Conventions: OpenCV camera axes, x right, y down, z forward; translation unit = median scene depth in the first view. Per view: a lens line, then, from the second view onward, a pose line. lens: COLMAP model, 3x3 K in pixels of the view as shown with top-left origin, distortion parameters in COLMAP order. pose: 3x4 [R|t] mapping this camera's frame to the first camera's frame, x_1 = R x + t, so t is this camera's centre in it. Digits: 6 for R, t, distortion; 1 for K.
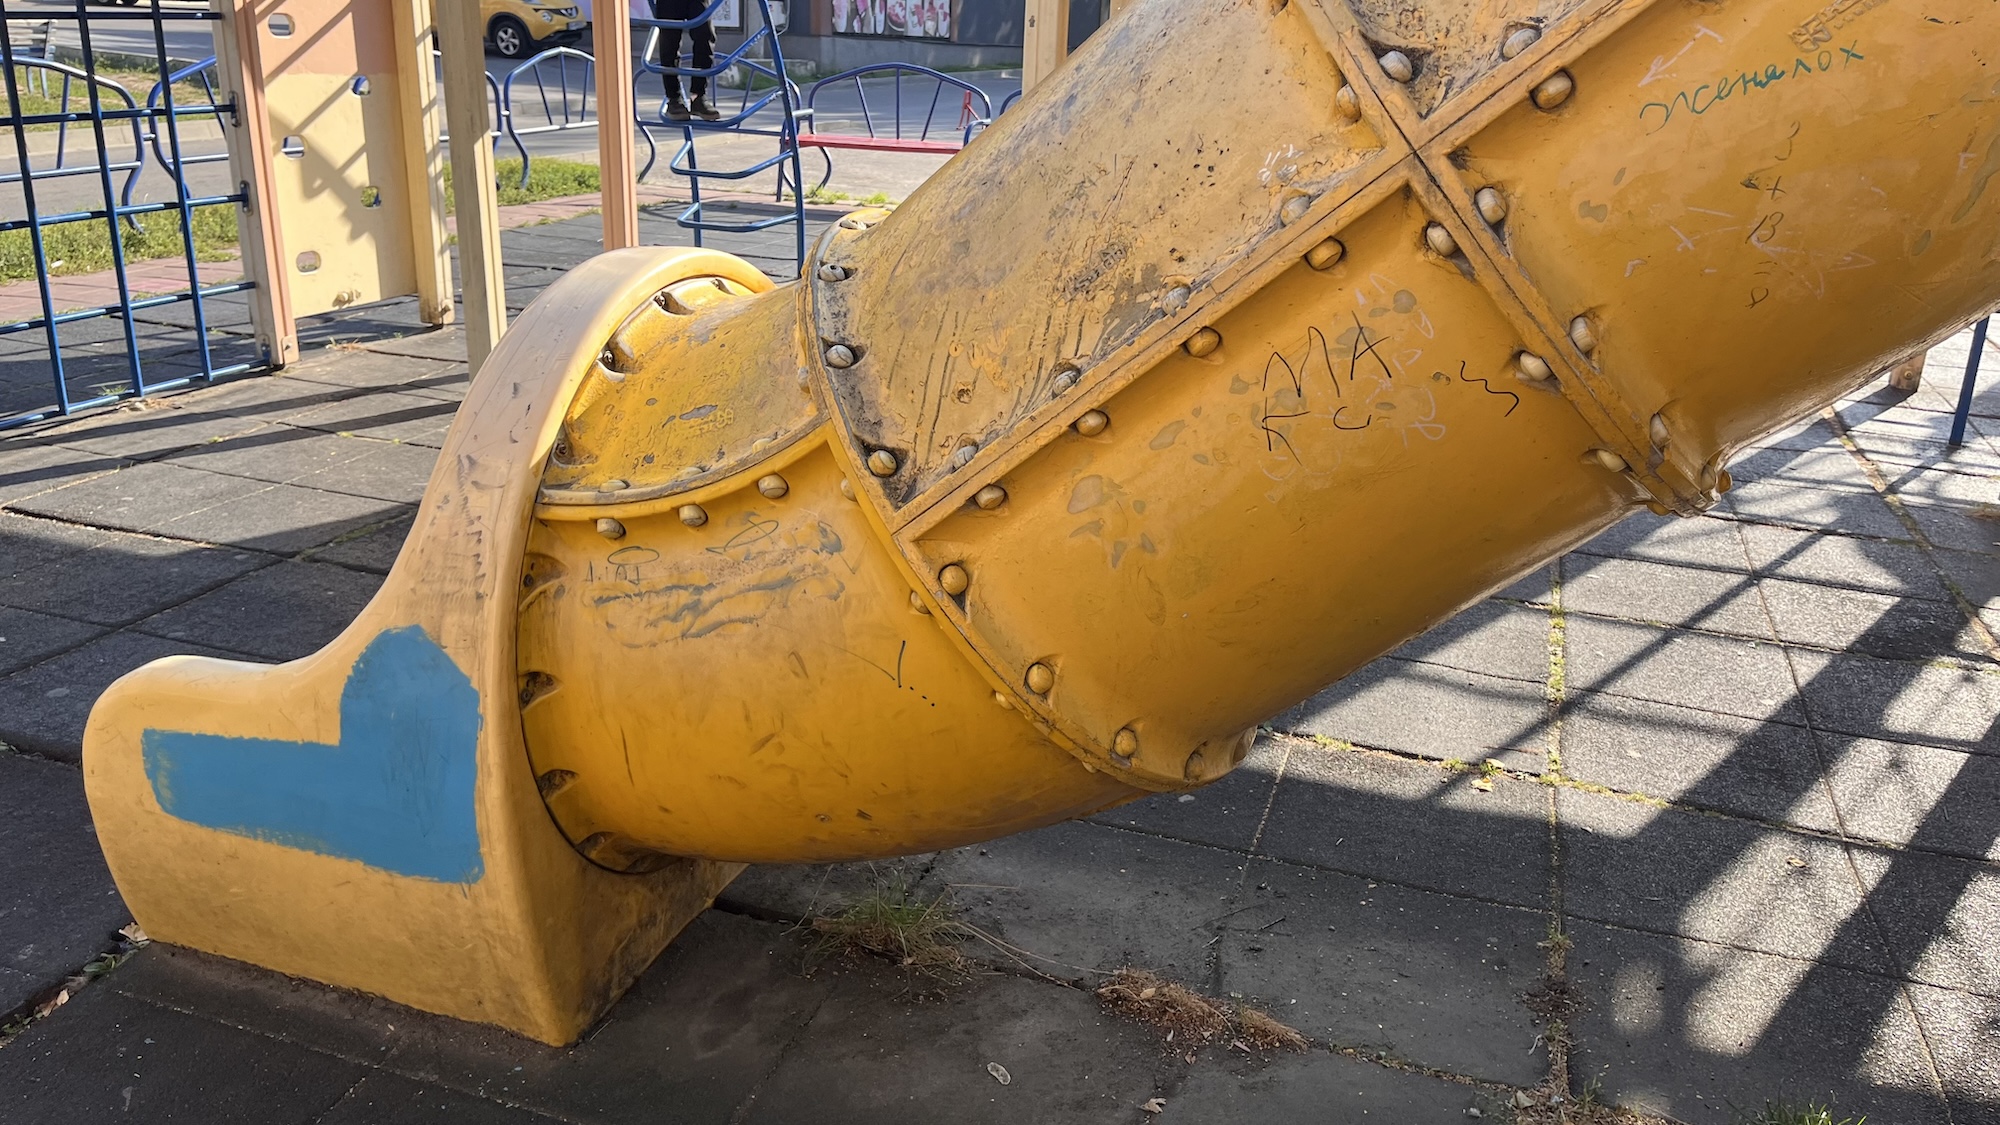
lens RADIAL K [[1533.9, 0, 1000.1], [0, 1533.9, 559.9], [0, 0, 1]] dist [0.039824, -0.052805]
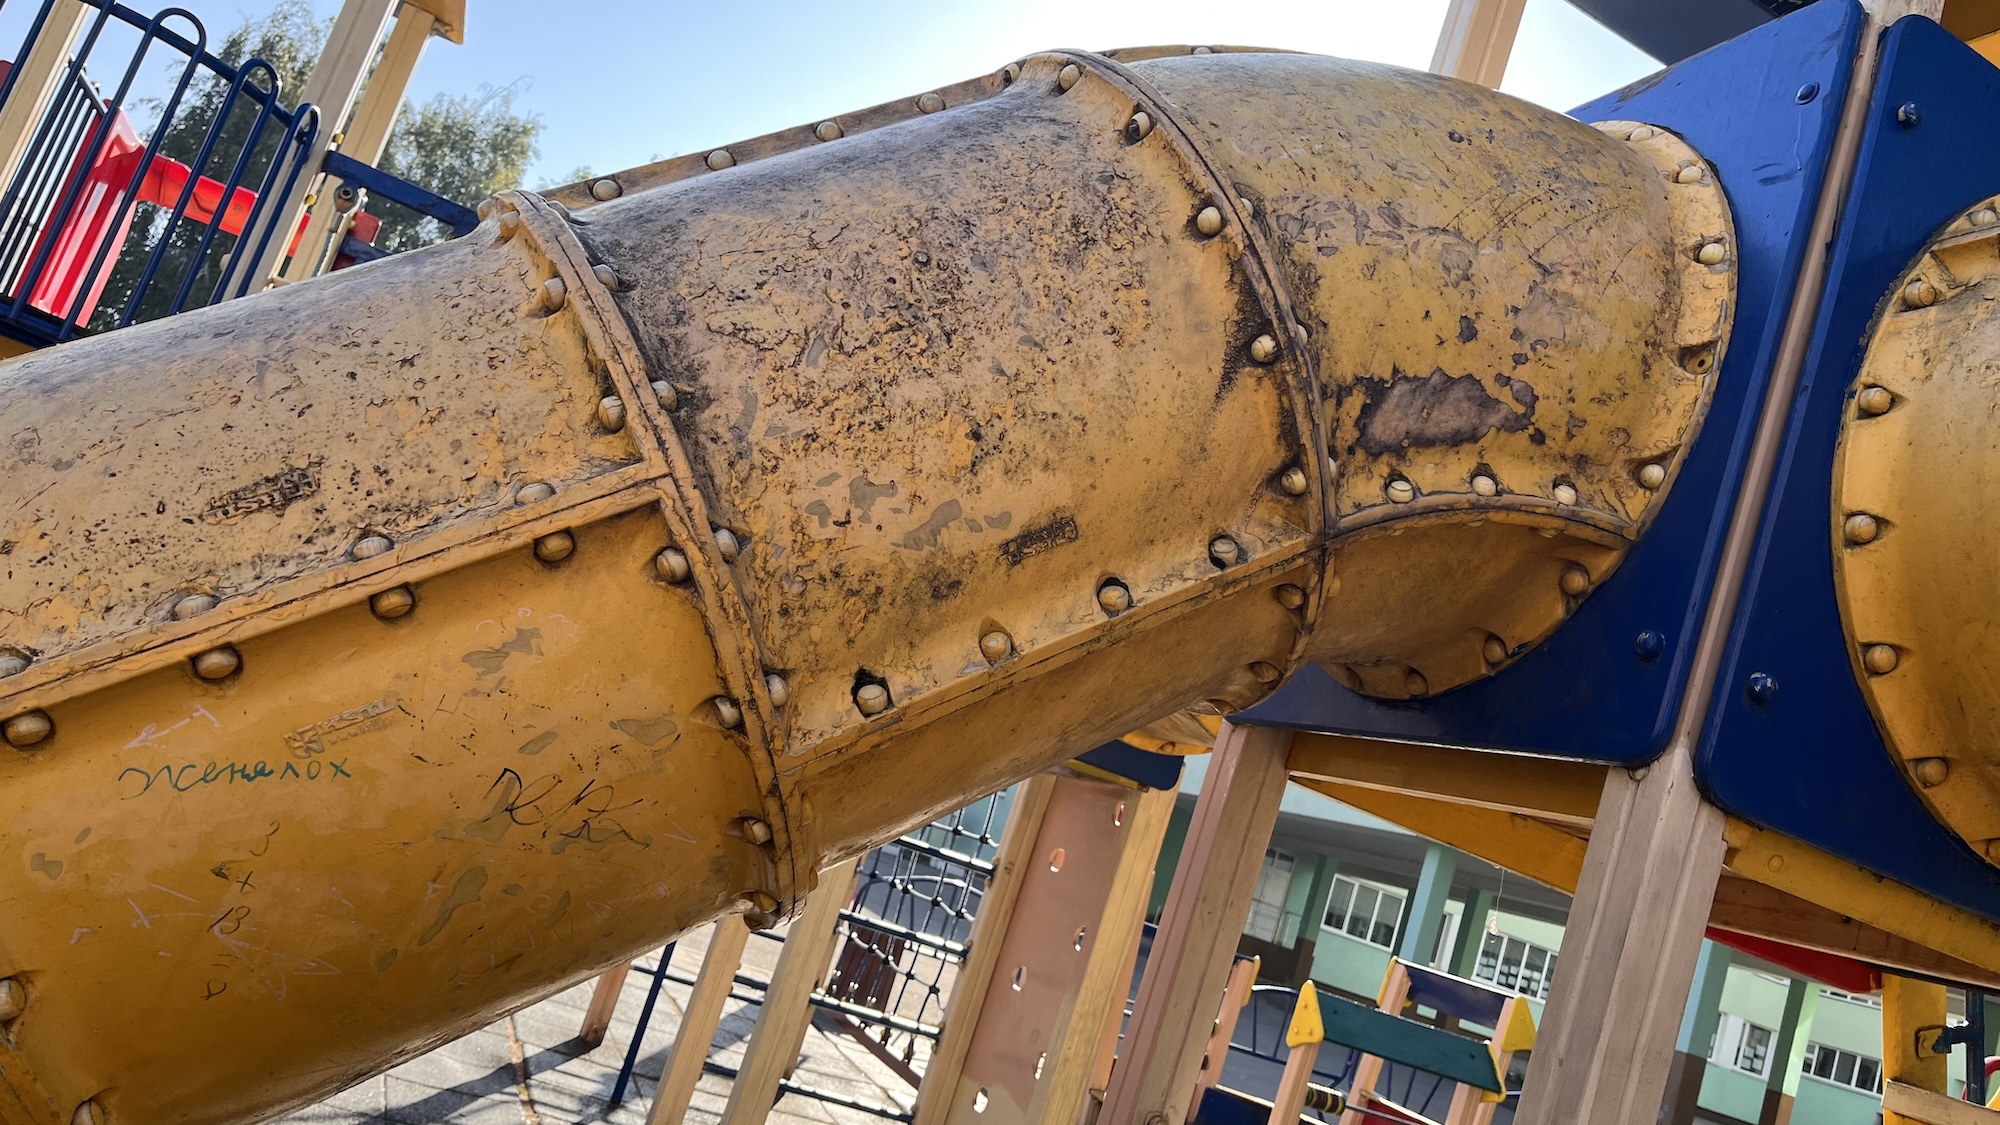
lens RADIAL K [[1533.9, 0, 1002.2], [0, 1533.9, 560.8], [0, 0, 1]] dist [0.039824, -0.052805]
pose [[0.717988, 0.321266, 0.617480, 0.174225], [-0.066697, 0.914785, -0.398396, -0.067647], [-0.692853, 0.244859, 0.678232, -0.050061]]
